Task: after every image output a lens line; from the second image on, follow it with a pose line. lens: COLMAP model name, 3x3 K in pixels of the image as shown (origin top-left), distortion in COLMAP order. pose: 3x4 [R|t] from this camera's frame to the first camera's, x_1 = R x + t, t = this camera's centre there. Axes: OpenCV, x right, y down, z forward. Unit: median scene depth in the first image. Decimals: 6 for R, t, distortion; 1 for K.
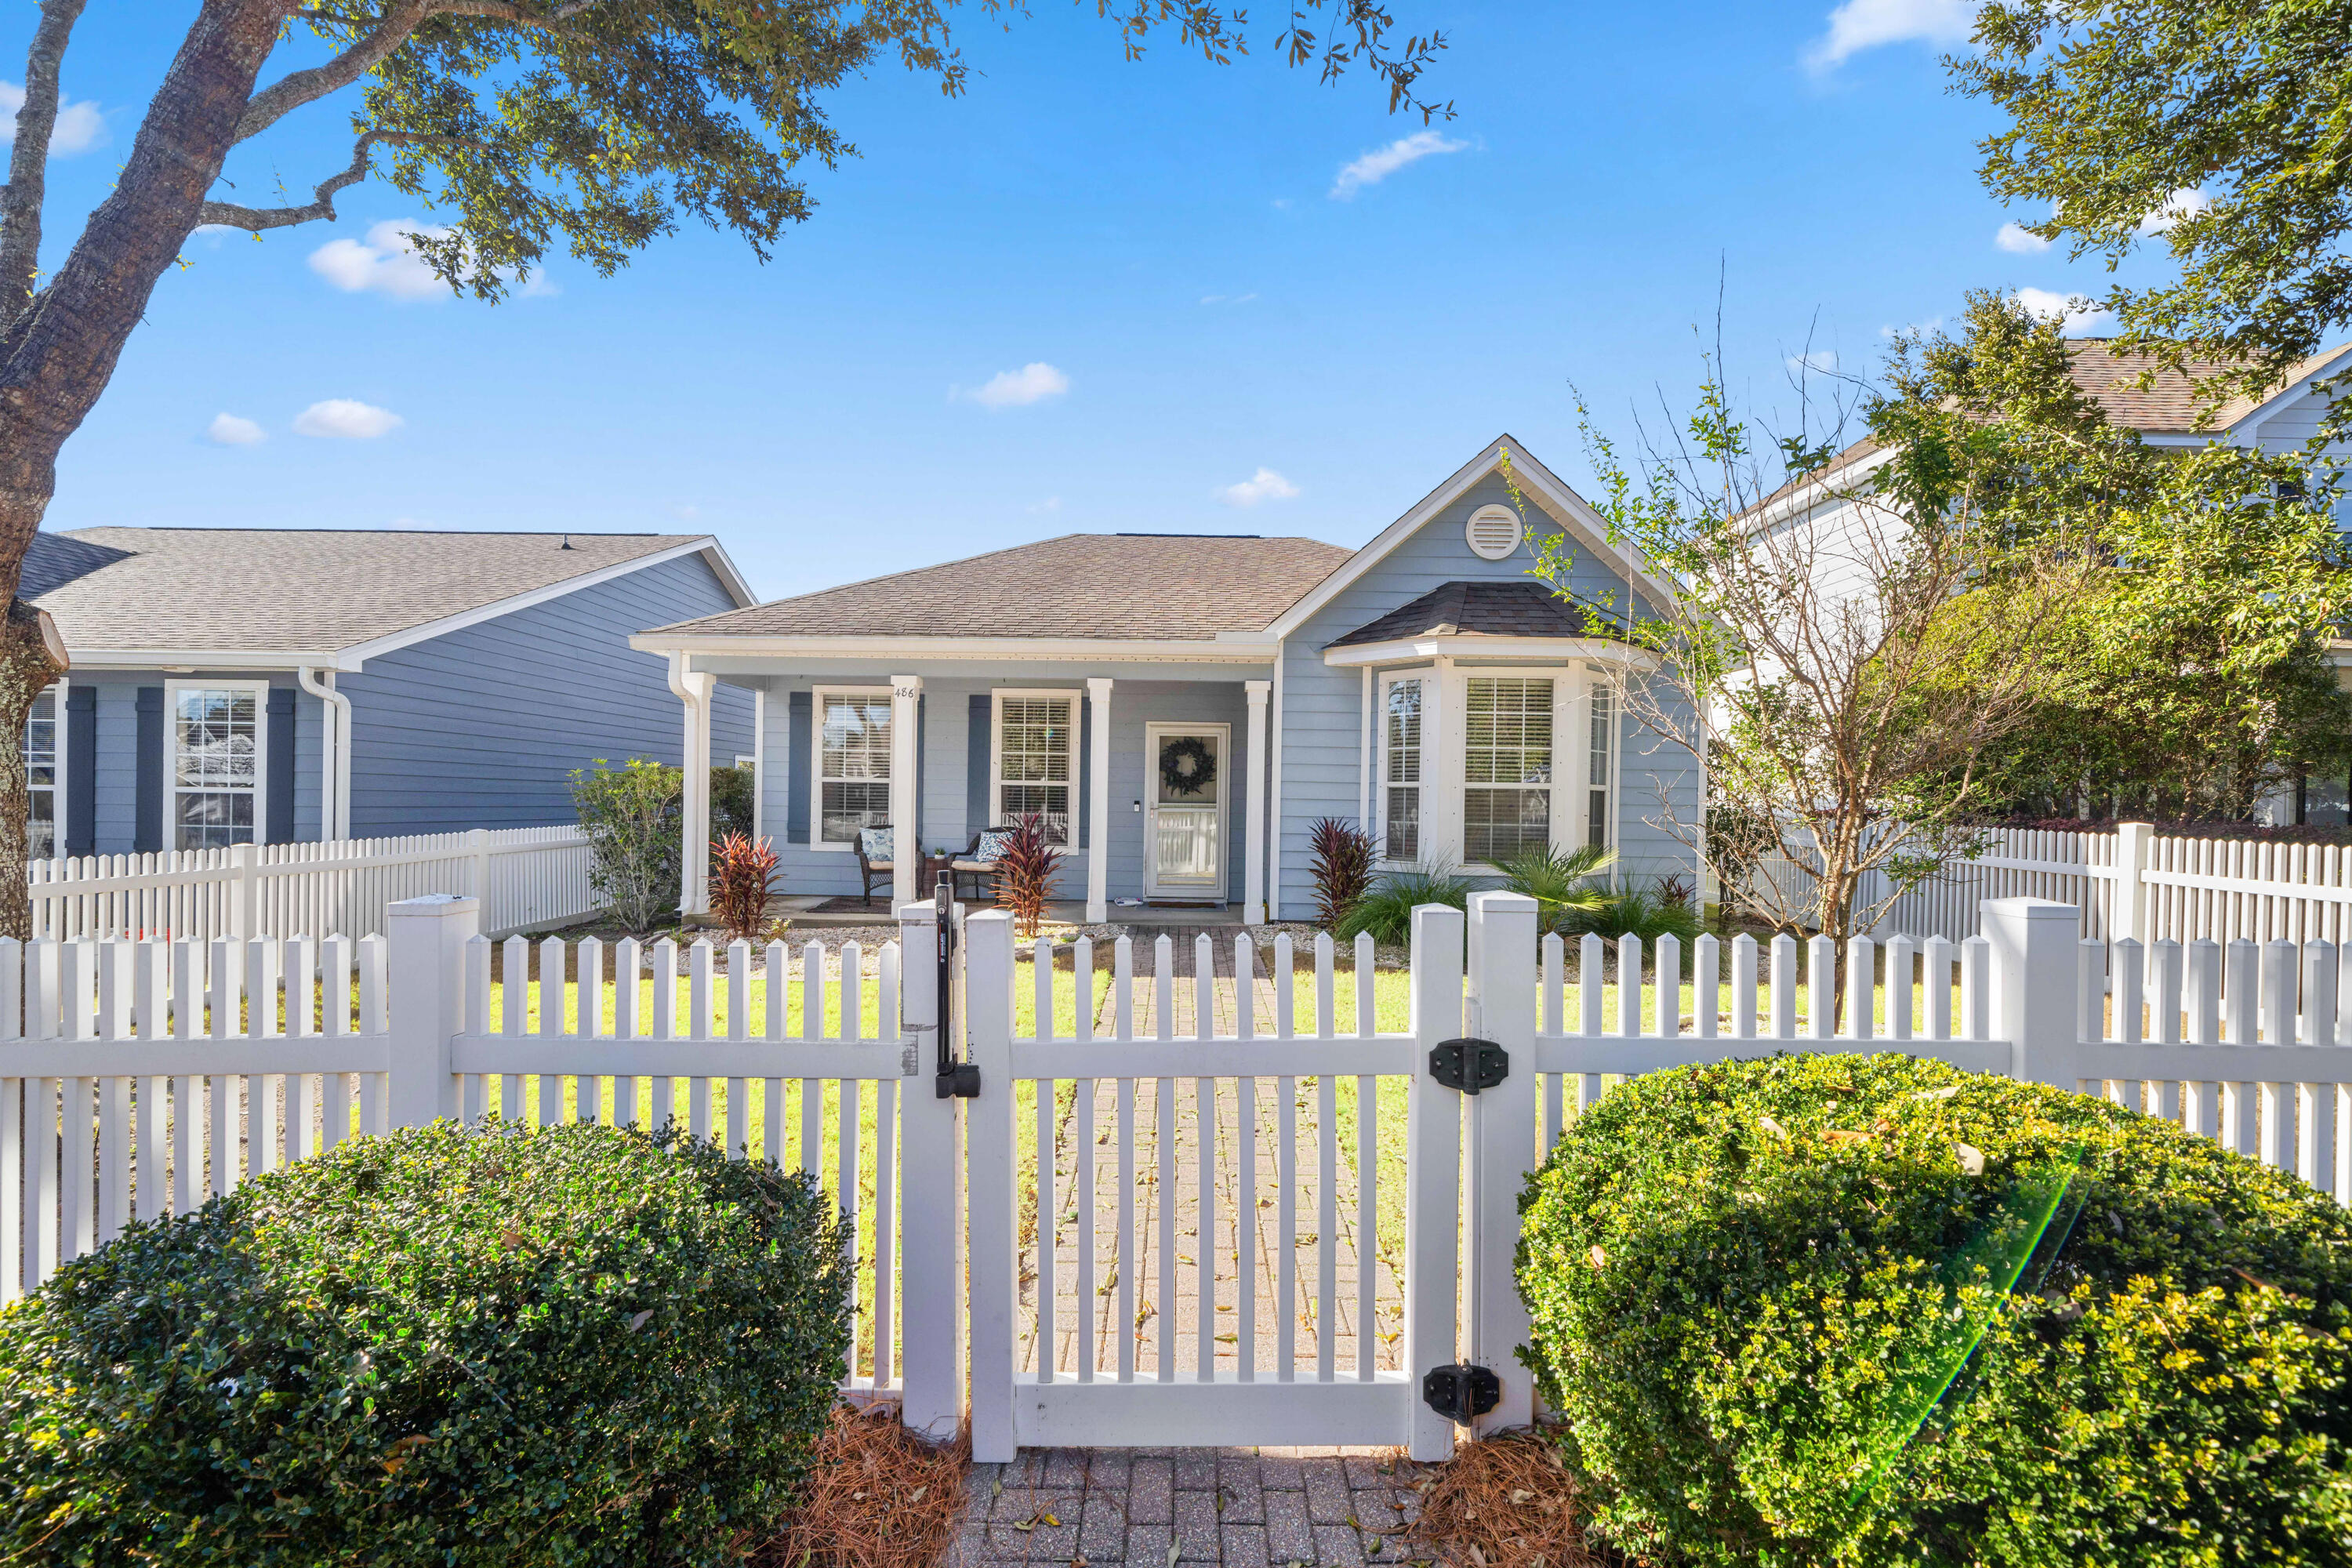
lens RADIAL K [[970.9, 0, 1184.7], [0, 970.9, 799.7], [0, 0, 1]] dist [0.003967, -0.000566]
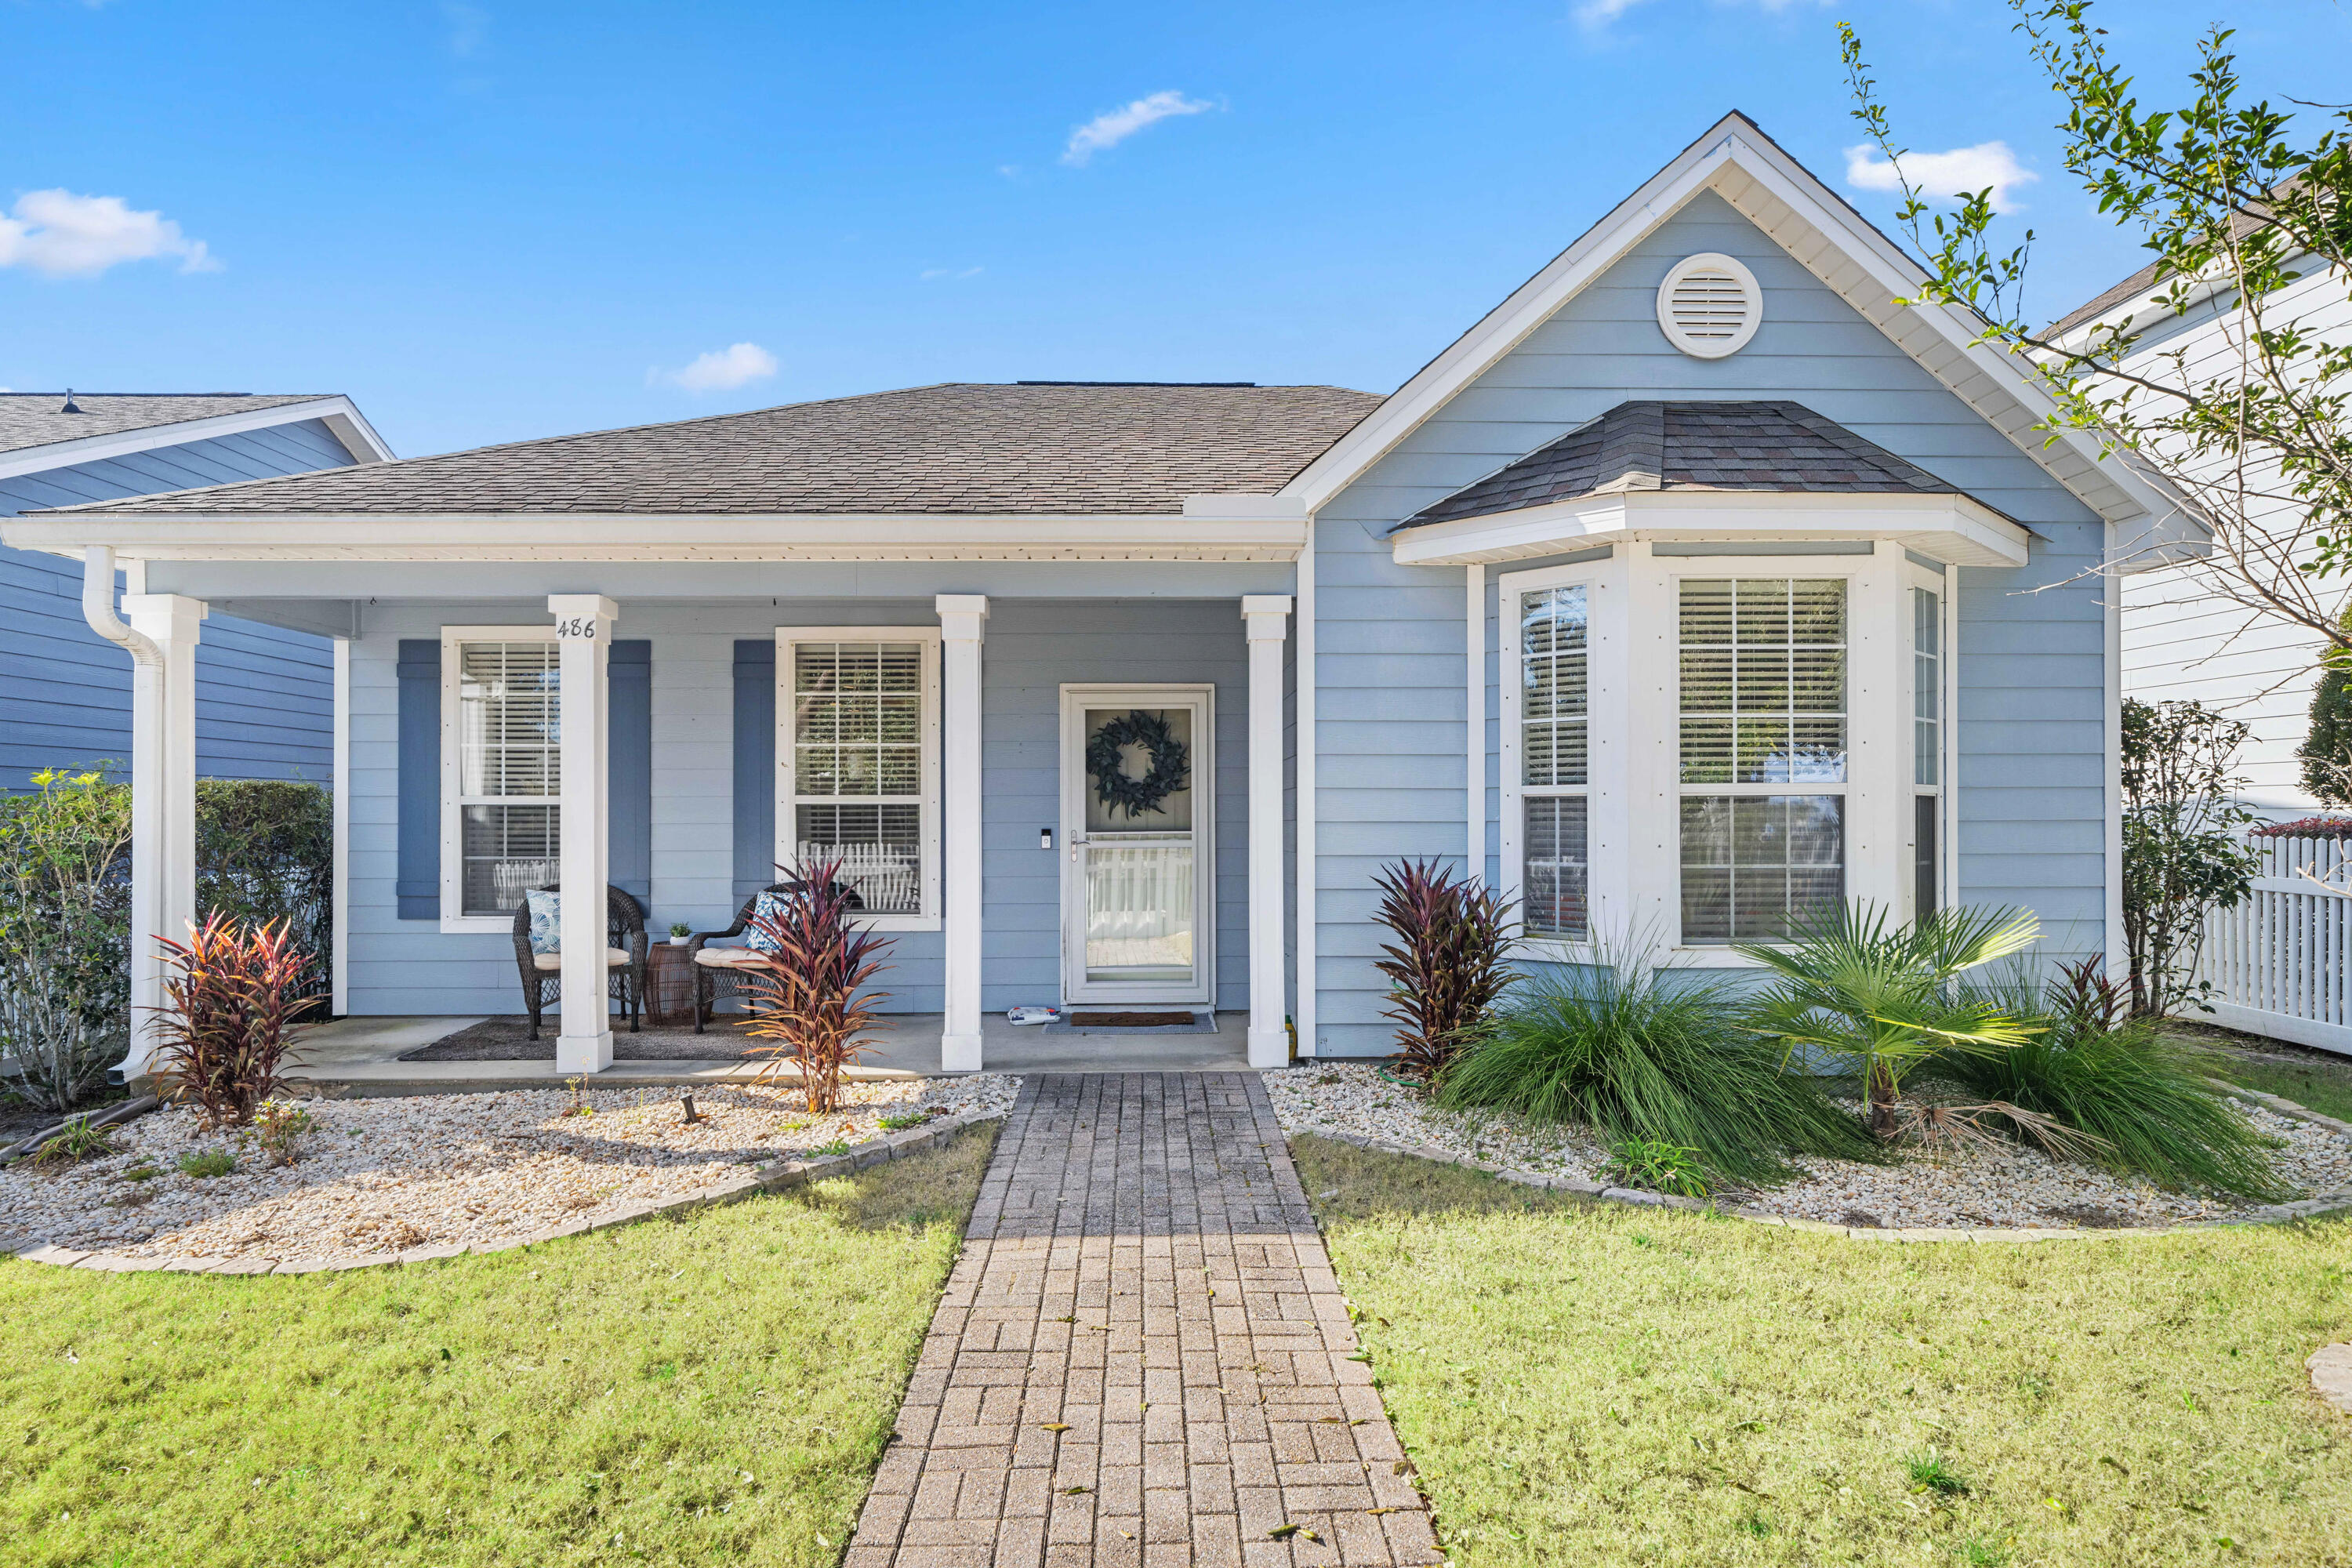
lens RADIAL K [[1355.7, 0, 1173.5], [0, 1355.7, 789.9], [0, 0, 1]] dist [-0.002747, -0.000370]
pose [[0.999646, -0.018719, 0.018927, 0.010203], [0.019033, 0.999682, -0.016547, -0.007760], [-0.018611, 0.016902, 0.999684, 0.279881]]
